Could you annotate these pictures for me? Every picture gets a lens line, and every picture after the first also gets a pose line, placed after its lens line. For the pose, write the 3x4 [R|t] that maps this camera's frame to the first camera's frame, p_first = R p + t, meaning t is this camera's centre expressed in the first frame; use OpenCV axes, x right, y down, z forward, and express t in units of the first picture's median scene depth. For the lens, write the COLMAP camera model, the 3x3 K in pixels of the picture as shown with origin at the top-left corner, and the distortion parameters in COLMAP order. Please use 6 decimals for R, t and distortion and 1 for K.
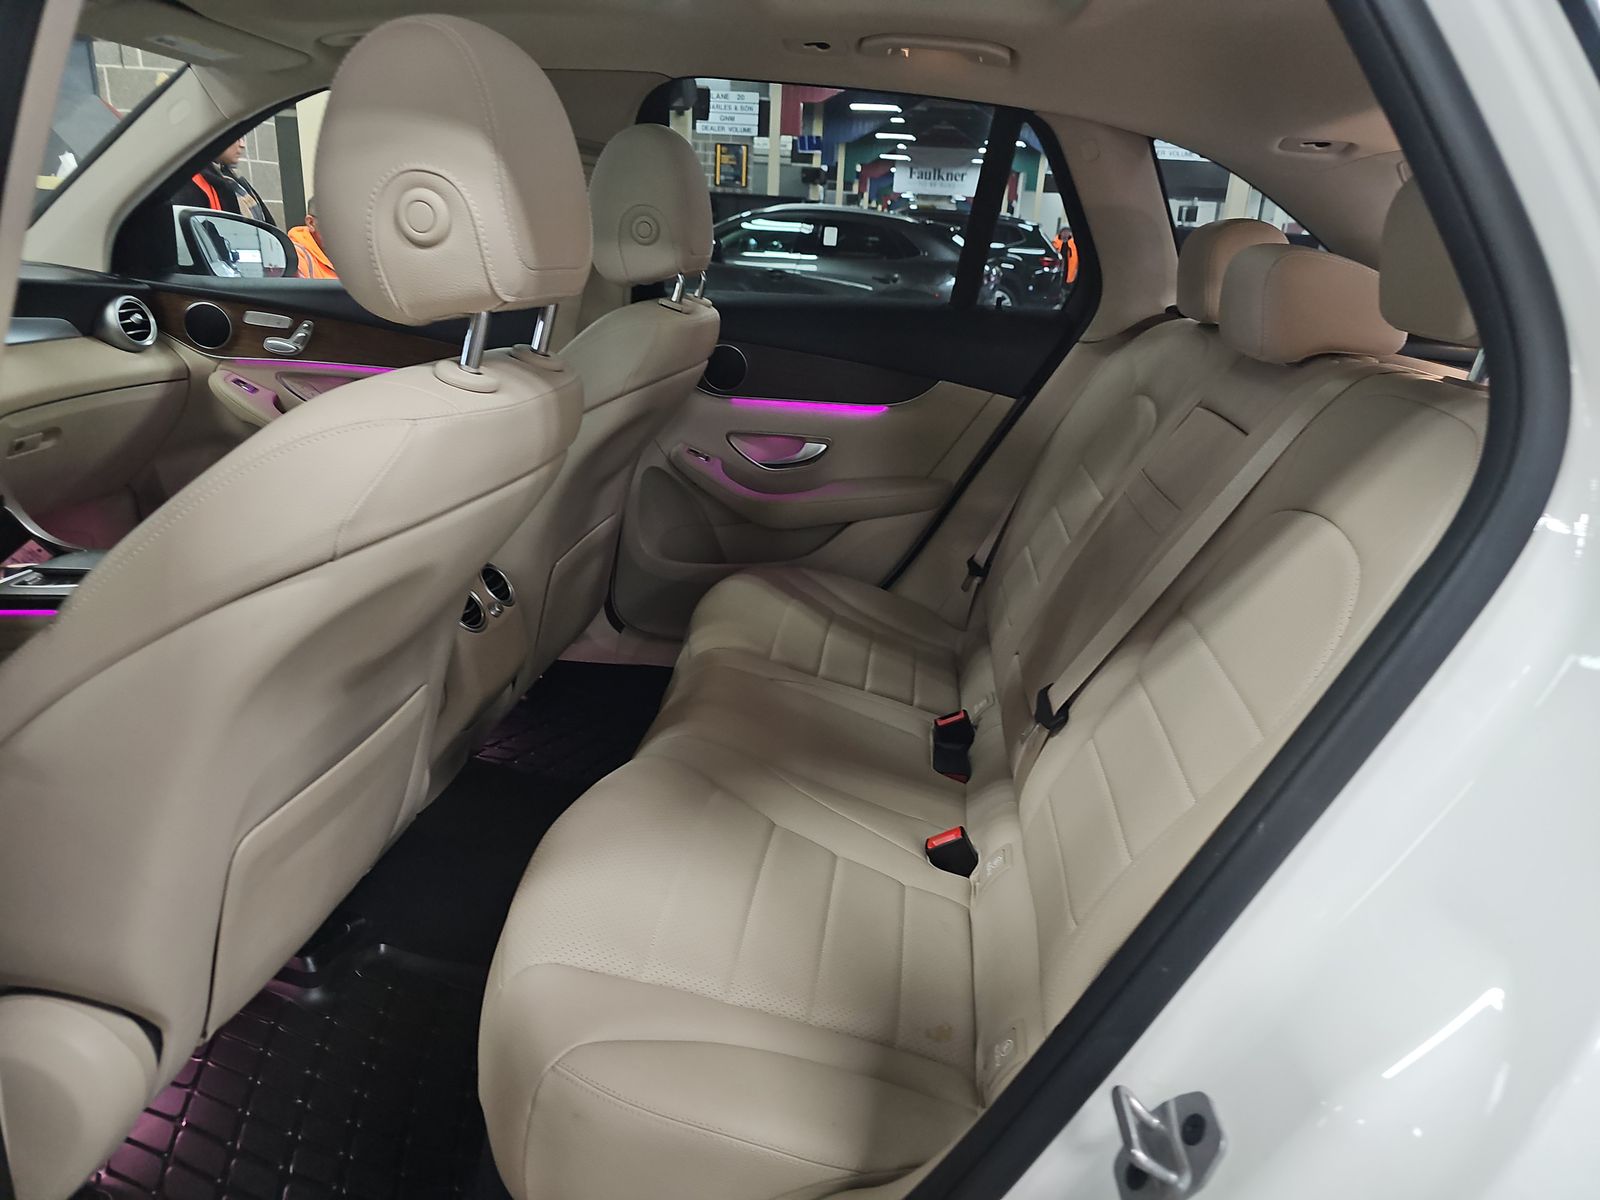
lens RADIAL K [[1076.6, 0, 797.3], [0, 1076.6, 607.8], [0, 0, 1]] dist [0.017987, -0.007459]
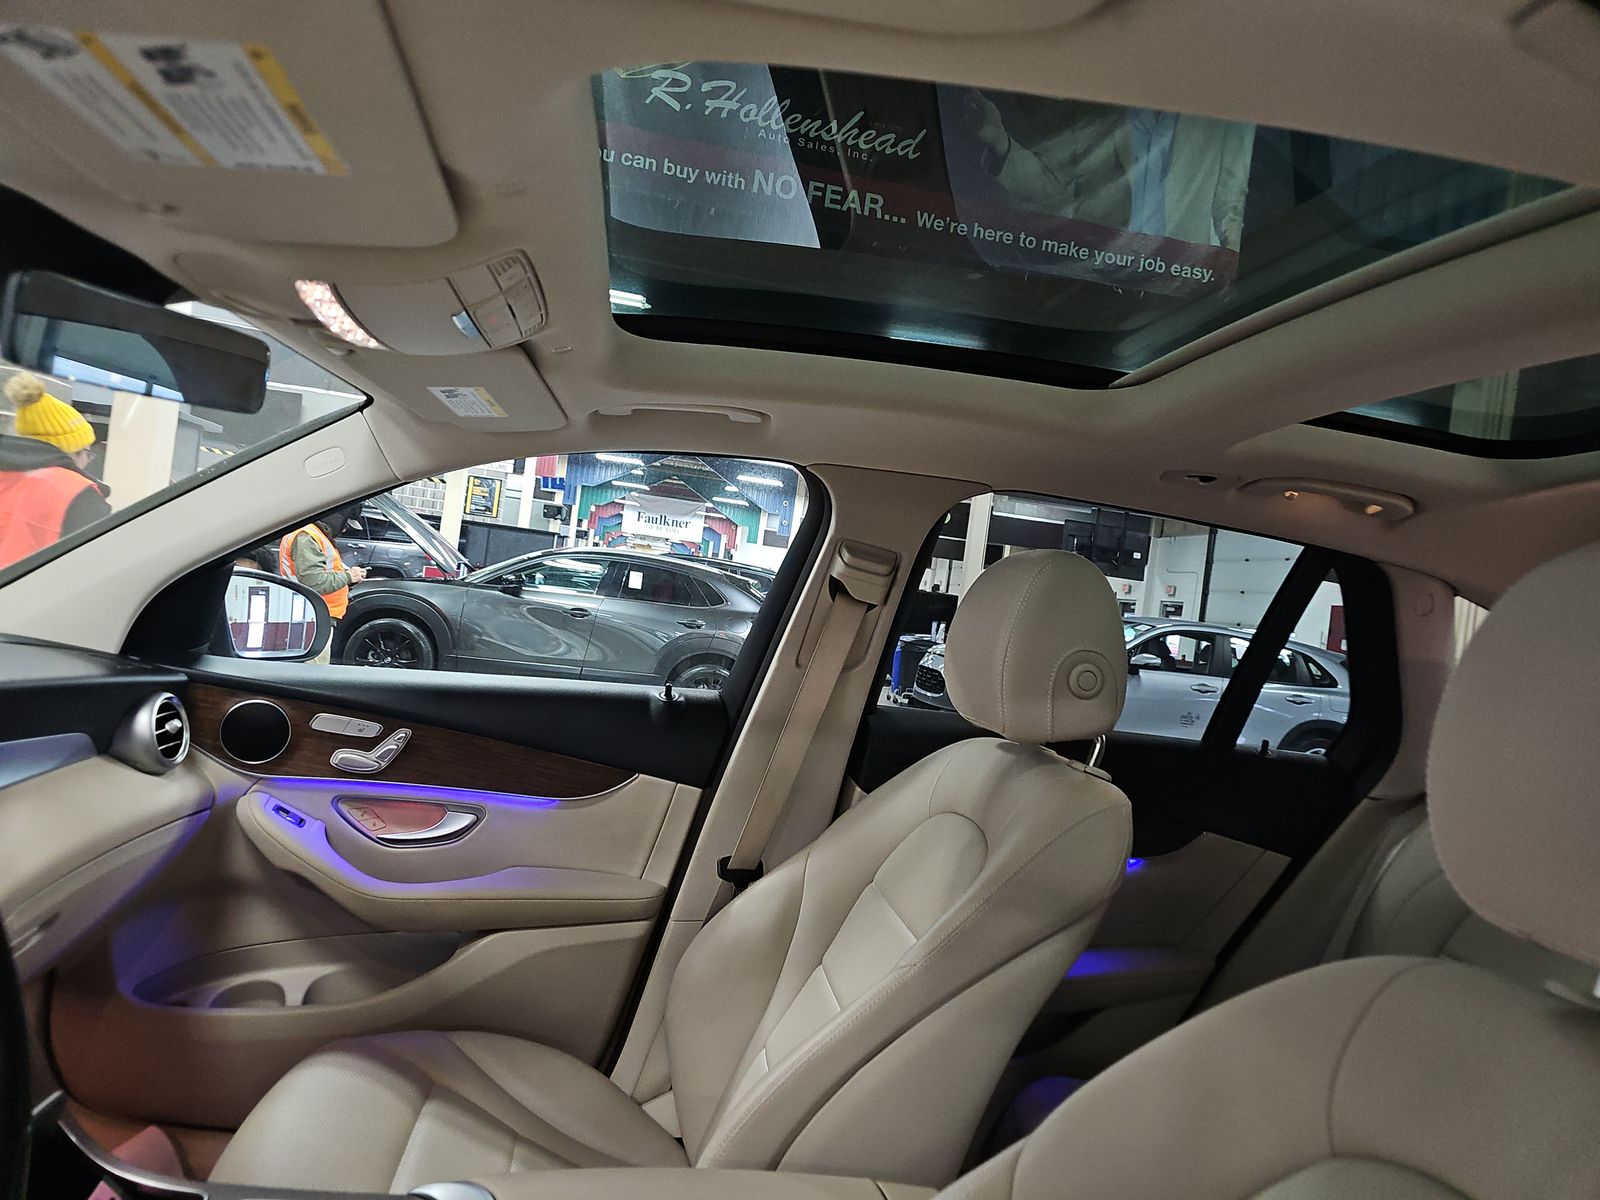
lens RADIAL K [[1076.6, 0, 802.6], [0, 1076.6, 597.1], [0, 0, 1]] dist [0.017987, -0.007459]
pose [[0.966308, 0.070753, 0.247475, -0.376168], [0.008333, 0.952374, -0.304820, -0.125532], [-0.257255, 0.296612, 0.919696, 0.237789]]
